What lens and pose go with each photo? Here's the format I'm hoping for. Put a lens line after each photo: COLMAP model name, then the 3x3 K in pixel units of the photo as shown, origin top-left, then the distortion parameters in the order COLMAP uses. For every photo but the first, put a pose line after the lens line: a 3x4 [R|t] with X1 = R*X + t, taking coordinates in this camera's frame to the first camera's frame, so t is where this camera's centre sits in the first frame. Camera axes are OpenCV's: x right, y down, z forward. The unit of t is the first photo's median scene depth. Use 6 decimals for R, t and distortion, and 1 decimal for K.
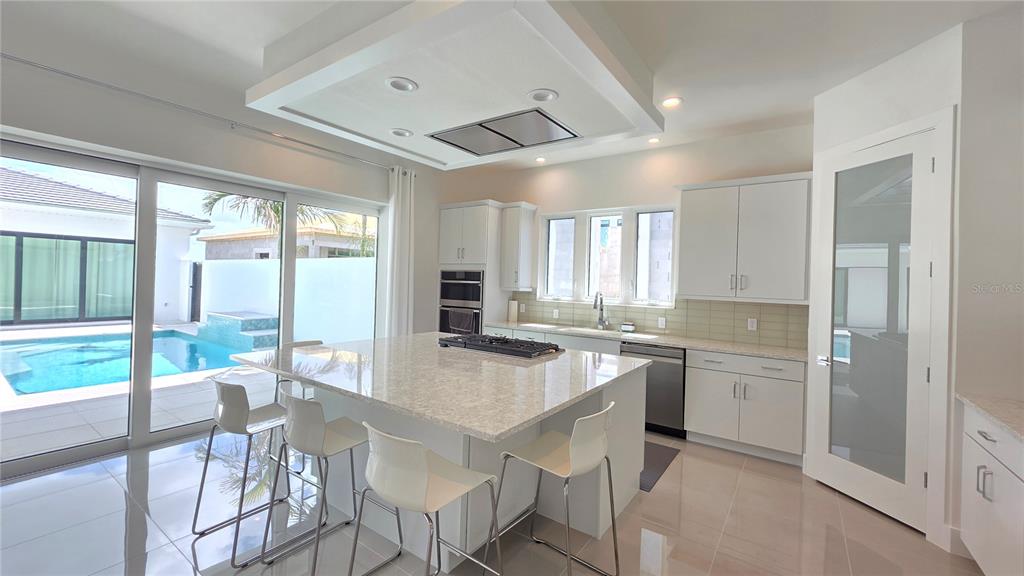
lens RADIAL K [[407.4, 0, 517.5], [0, 407.4, 280.6], [0, 0, 1]] dist [0.004222, -0.000665]
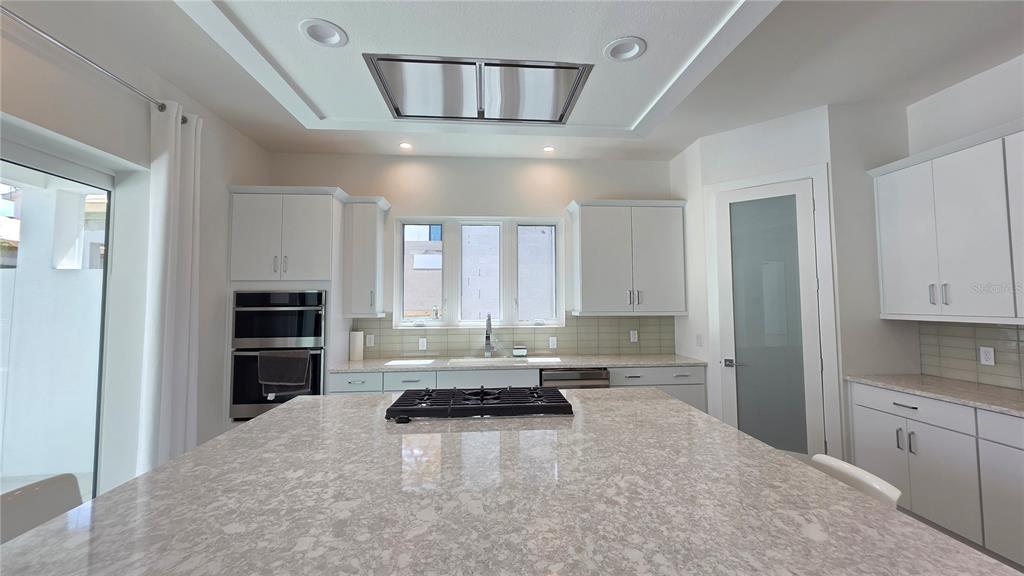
lens RADIAL K [[407.4, 0, 516.0], [0, 407.4, 277.8], [0, 0, 1]] dist [0.004222, -0.000665]
pose [[0.777244, 0.002668, 0.629193, -0.268005], [0.028528, 0.998813, -0.039476, -0.010189], [-0.628552, 0.048632, 0.776246, 0.278685]]
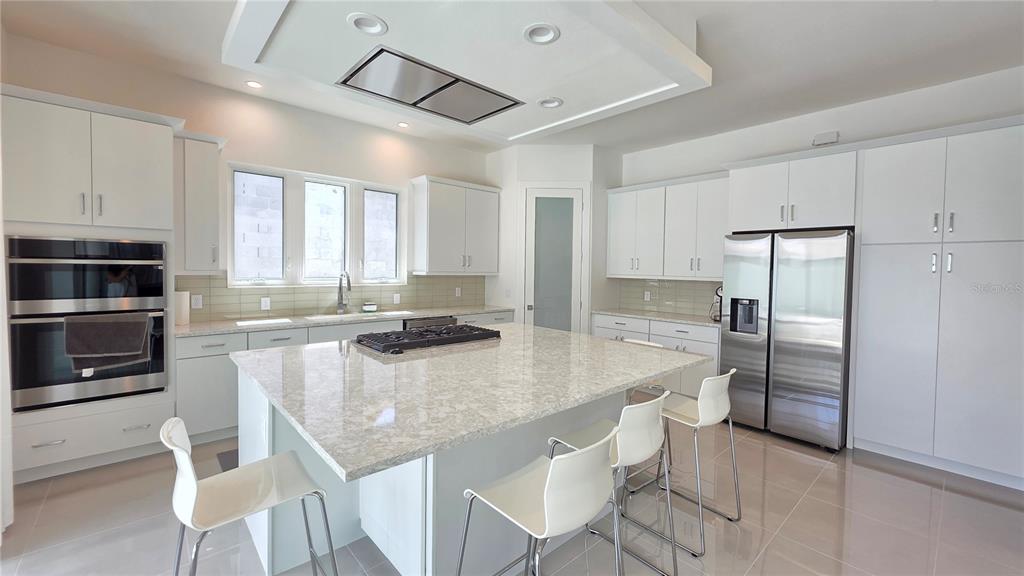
lens RADIAL K [[407.4, 0, 515.8], [0, 407.4, 280.8], [0, 0, 1]] dist [0.004222, -0.000665]
pose [[0.229167, -0.056926, 0.971721, -0.536983], [-0.010670, 0.998082, 0.060987, -0.010616], [-0.973329, -0.024345, 0.228120, 0.399229]]
